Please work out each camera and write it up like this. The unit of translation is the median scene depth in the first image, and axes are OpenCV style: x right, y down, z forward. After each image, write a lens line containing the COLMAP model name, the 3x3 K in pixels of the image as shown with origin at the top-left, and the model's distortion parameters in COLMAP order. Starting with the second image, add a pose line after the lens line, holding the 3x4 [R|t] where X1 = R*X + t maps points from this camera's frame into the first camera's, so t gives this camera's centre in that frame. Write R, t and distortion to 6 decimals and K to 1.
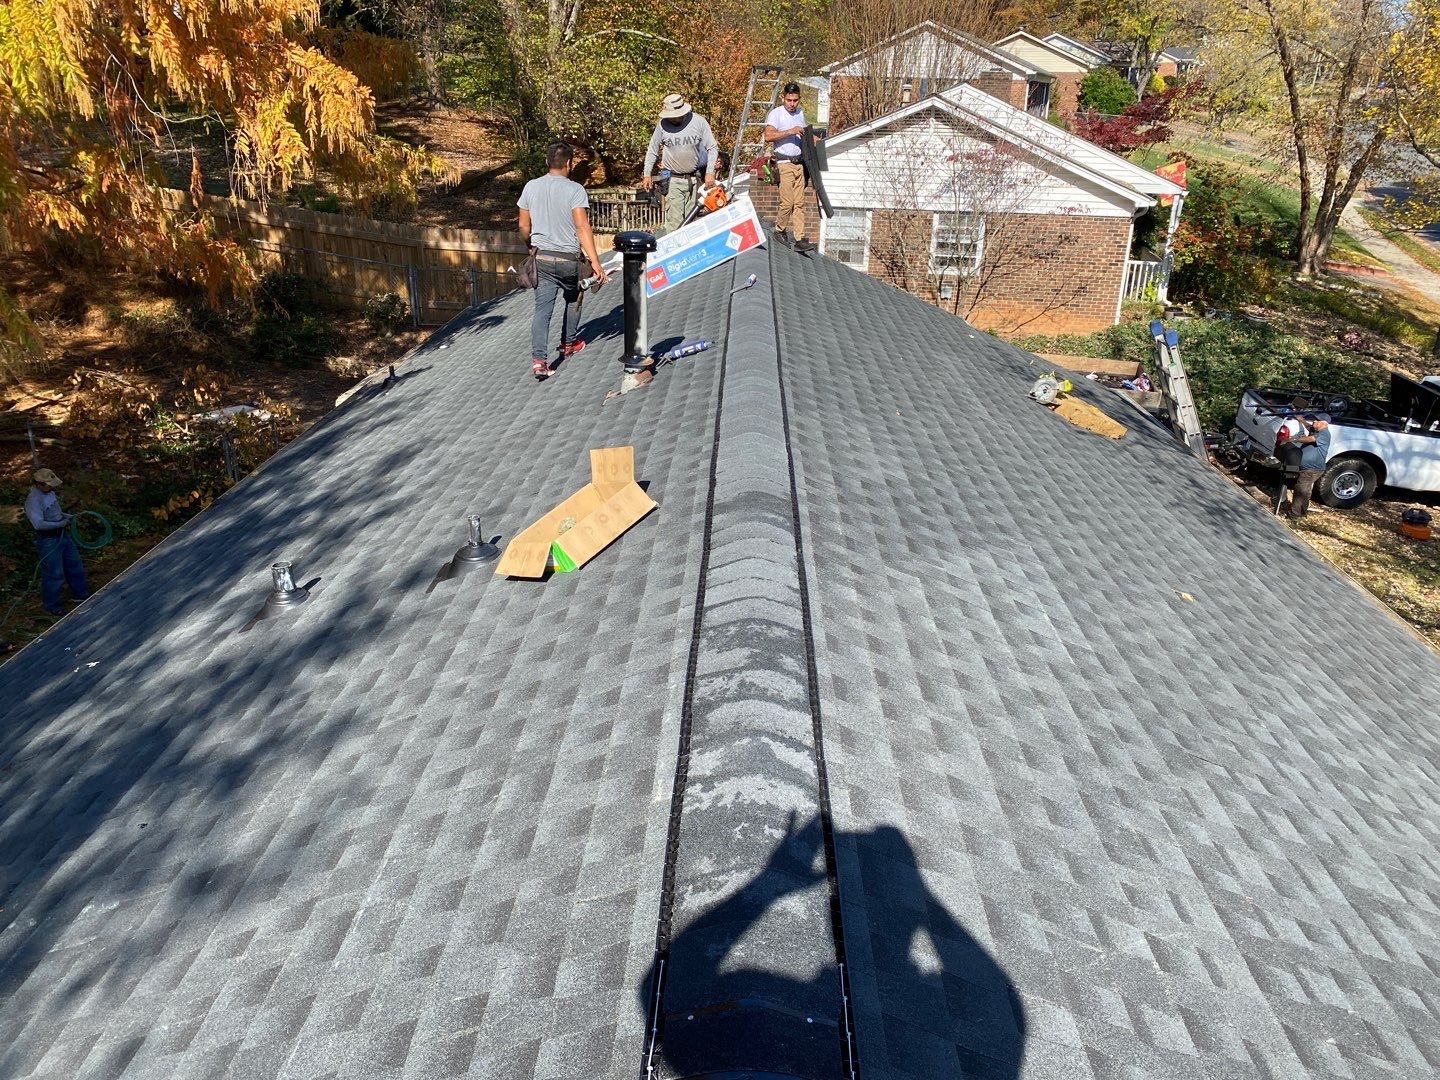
lens RADIAL K [[1079.8, 0, 727.0], [0, 1079.8, 543.3], [0, 0, 1]] dist [0.084321, -0.156026]
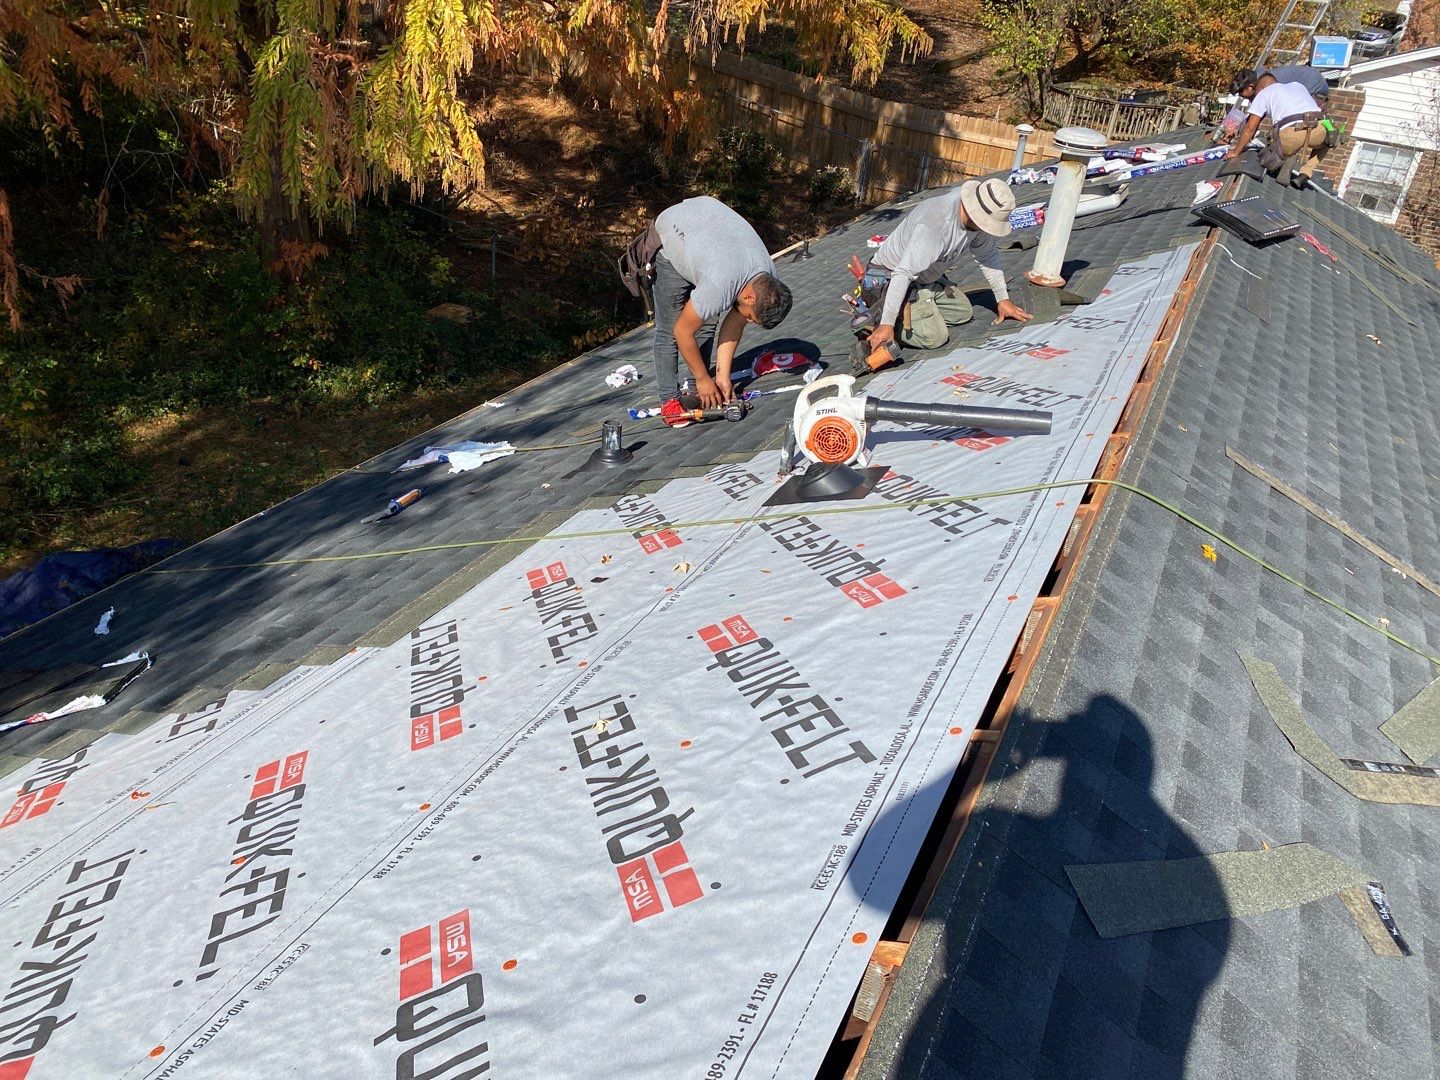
lens RADIAL K [[1101.6, 0, 708.5], [0, 1101.6, 542.3], [0, 0, 1]] dist [0.000138, -0.002379]
pose [[0.901612, 0.265475, -0.341493, 0.035533], [-0.233934, 0.963350, 0.131270, -0.025271], [0.363827, -0.038467, 0.930672, 0.094200]]
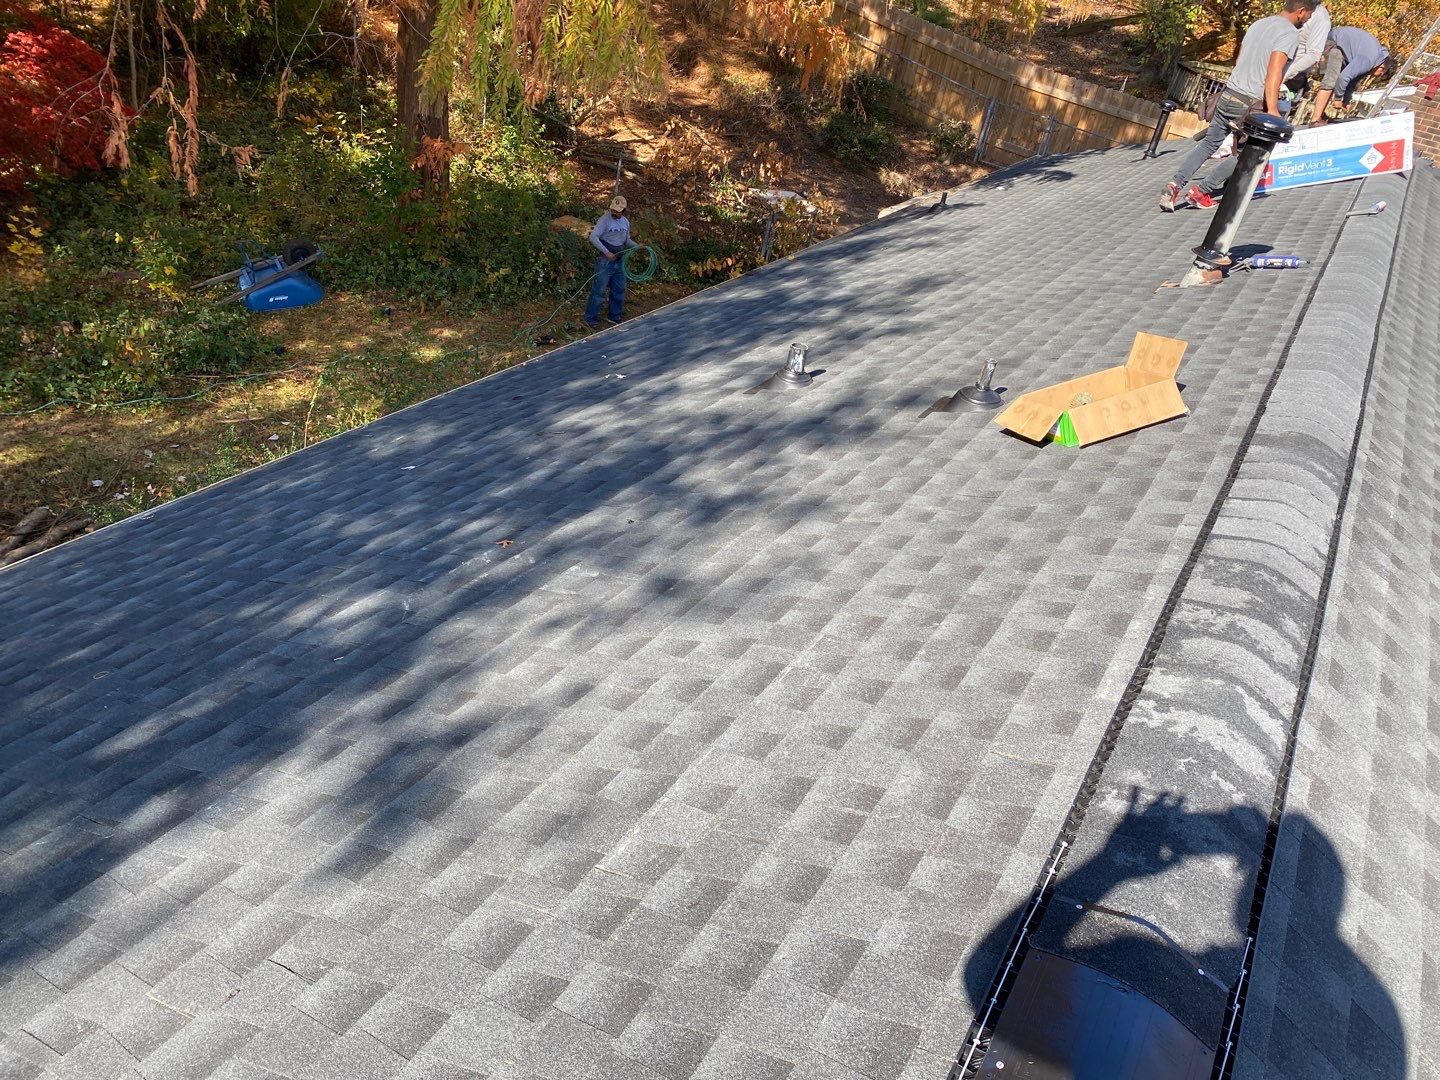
lens RADIAL K [[1079.8, 0, 727.0], [0, 1079.8, 543.3], [0, 0, 1]] dist [0.084321, -0.156026]
pose [[0.856411, 0.386265, -0.342579, -0.032339], [-0.339197, 0.921184, 0.190697, 0.018474], [0.389238, -0.047114, 0.919932, -0.004043]]
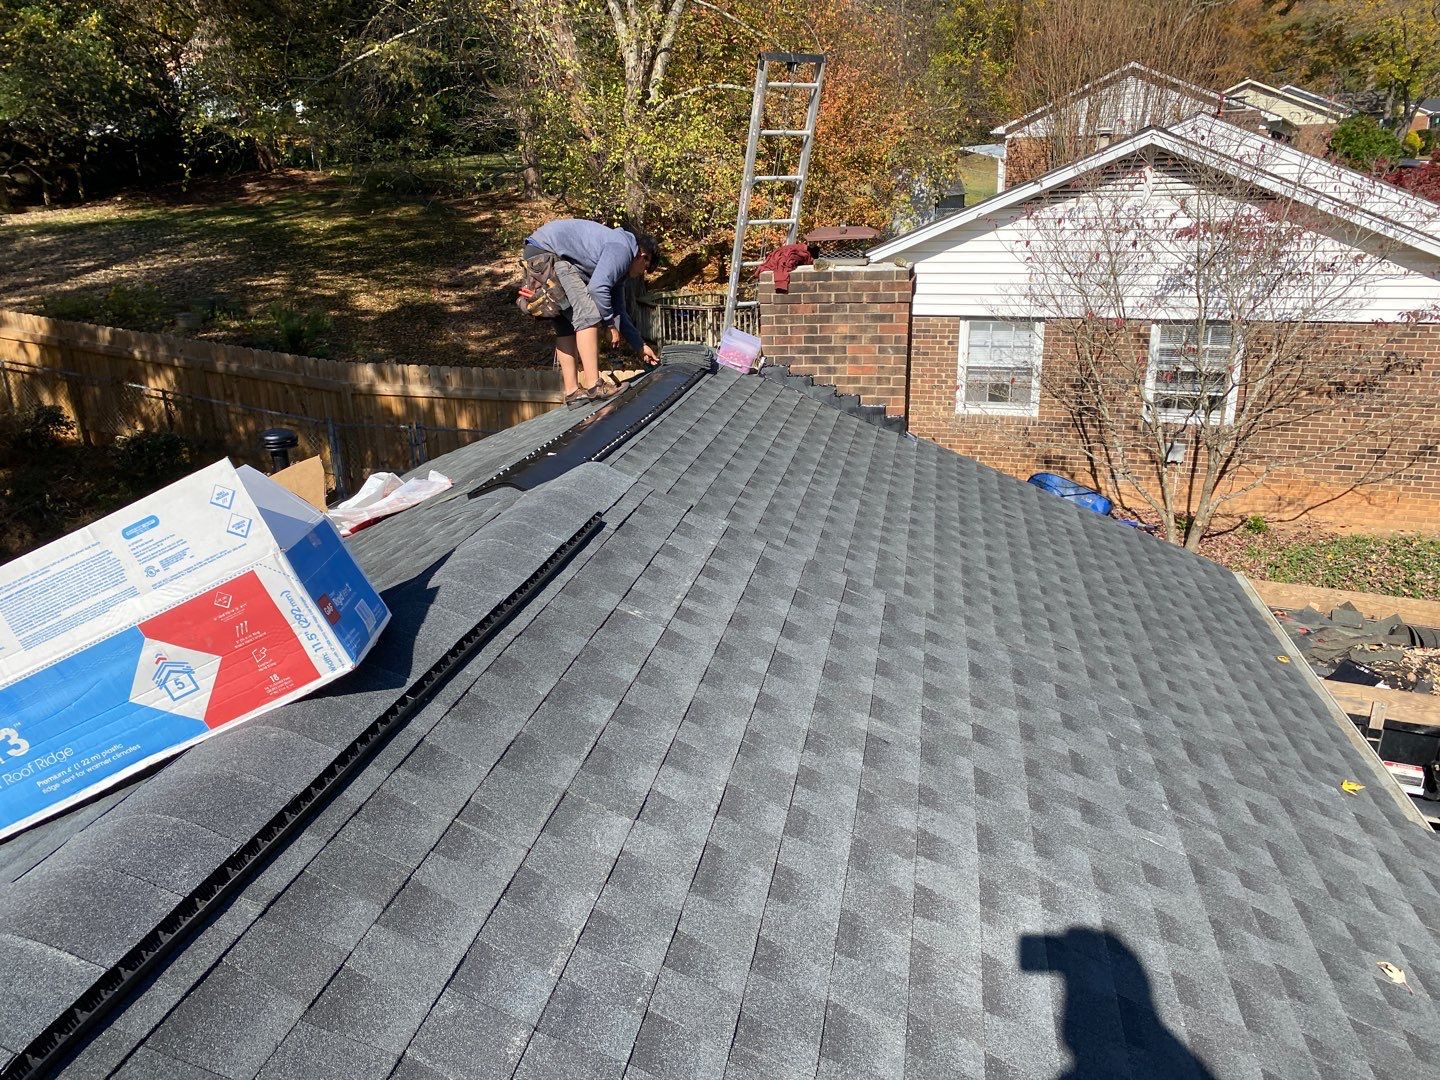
lens RADIAL K [[1079.8, 0, 727.0], [0, 1079.8, 543.3], [0, 0, 1]] dist [0.084321, -0.156026]
pose [[0.985306, 0.011379, -0.170418, 0.237174], [-0.023619, 0.997270, -0.069966, -0.503278], [0.169157, 0.072963, 0.982885, 1.419500]]
